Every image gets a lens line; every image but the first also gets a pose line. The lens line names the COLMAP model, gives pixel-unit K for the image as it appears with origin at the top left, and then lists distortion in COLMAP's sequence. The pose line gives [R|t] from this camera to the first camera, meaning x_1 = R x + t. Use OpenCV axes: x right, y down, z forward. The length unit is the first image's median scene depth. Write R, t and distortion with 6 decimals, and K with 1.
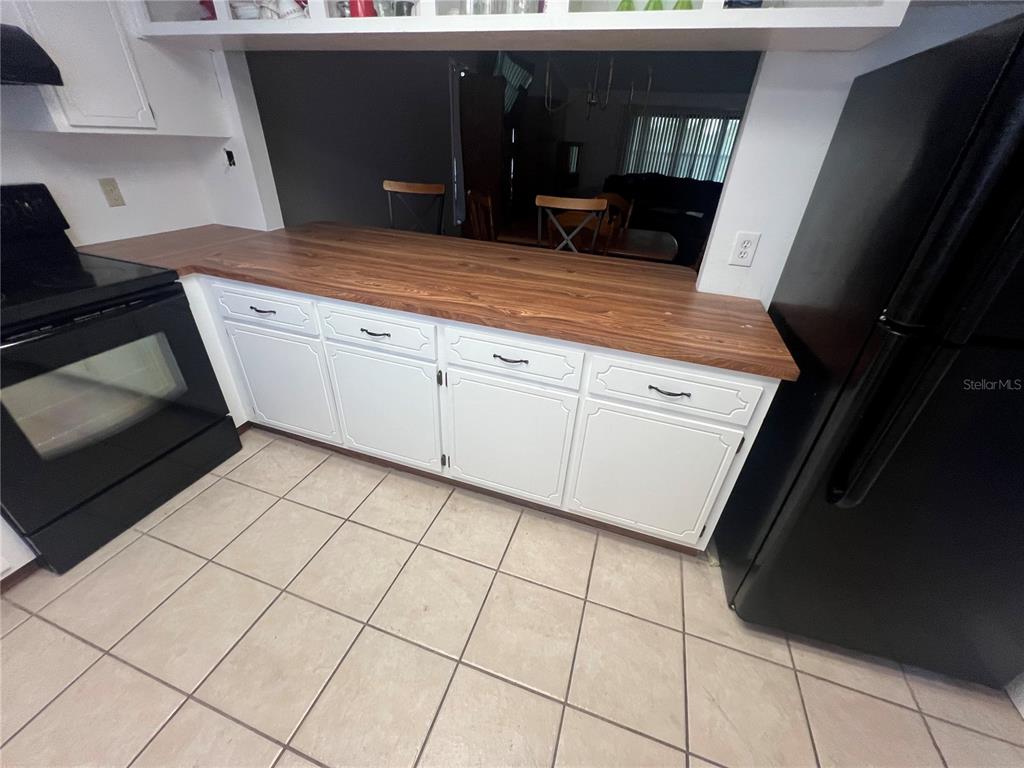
lens RADIAL K [[408.8, 0, 516.2], [0, 408.8, 383.8], [0, 0, 1]] dist [-0.000574, -0.000381]
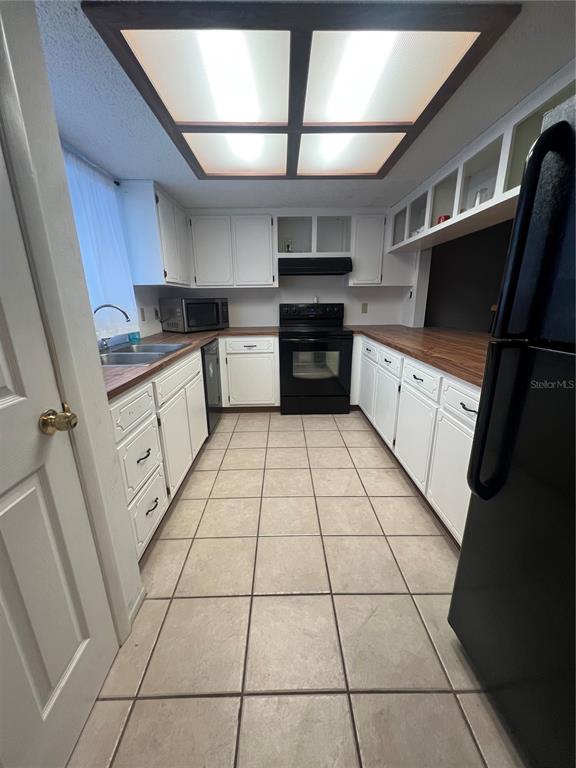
lens RADIAL K [[306.6, 0, 287.5], [0, 306.6, 385.7], [0, 0, 1]] dist [-0.000574, -0.000381]
pose [[0.329760, 0.201987, -0.922204, 0.818451], [-0.458045, 0.888395, 0.030795, 0.147158], [0.825501, 0.412256, 0.385477, 0.047324]]
